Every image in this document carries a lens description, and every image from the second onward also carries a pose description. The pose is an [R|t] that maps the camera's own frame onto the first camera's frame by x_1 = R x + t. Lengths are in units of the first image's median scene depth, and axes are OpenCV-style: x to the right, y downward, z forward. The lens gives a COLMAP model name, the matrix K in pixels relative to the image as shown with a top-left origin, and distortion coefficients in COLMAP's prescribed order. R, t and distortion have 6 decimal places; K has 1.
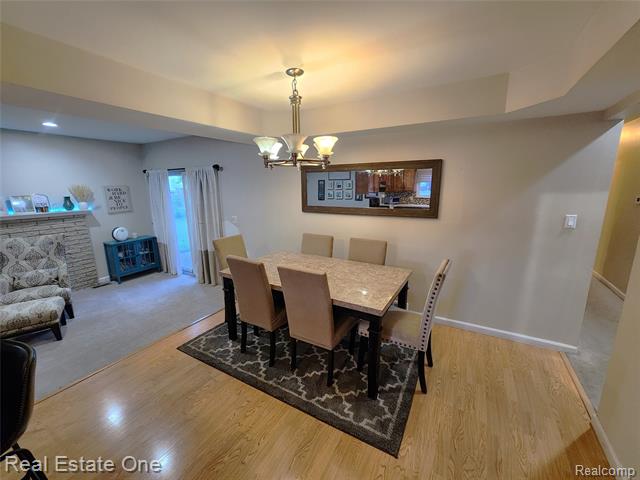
lens RADIAL K [[265.6, 0, 322.3], [0, 265.6, 238.9], [0, 0, 1]] dist [-0.000988, -0.000673]
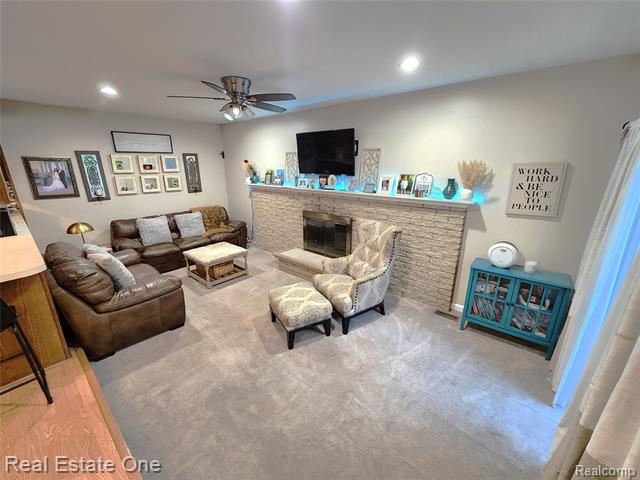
lens RADIAL K [[265.6, 0, 315.8], [0, 265.6, 238.2], [0, 0, 1]] dist [-0.000988, -0.000673]
pose [[-0.171333, 0.274206, -0.946285, -0.201533], [-0.198697, 0.931134, 0.305791, -0.145028], [0.964969, 0.240416, -0.105050, 0.712765]]
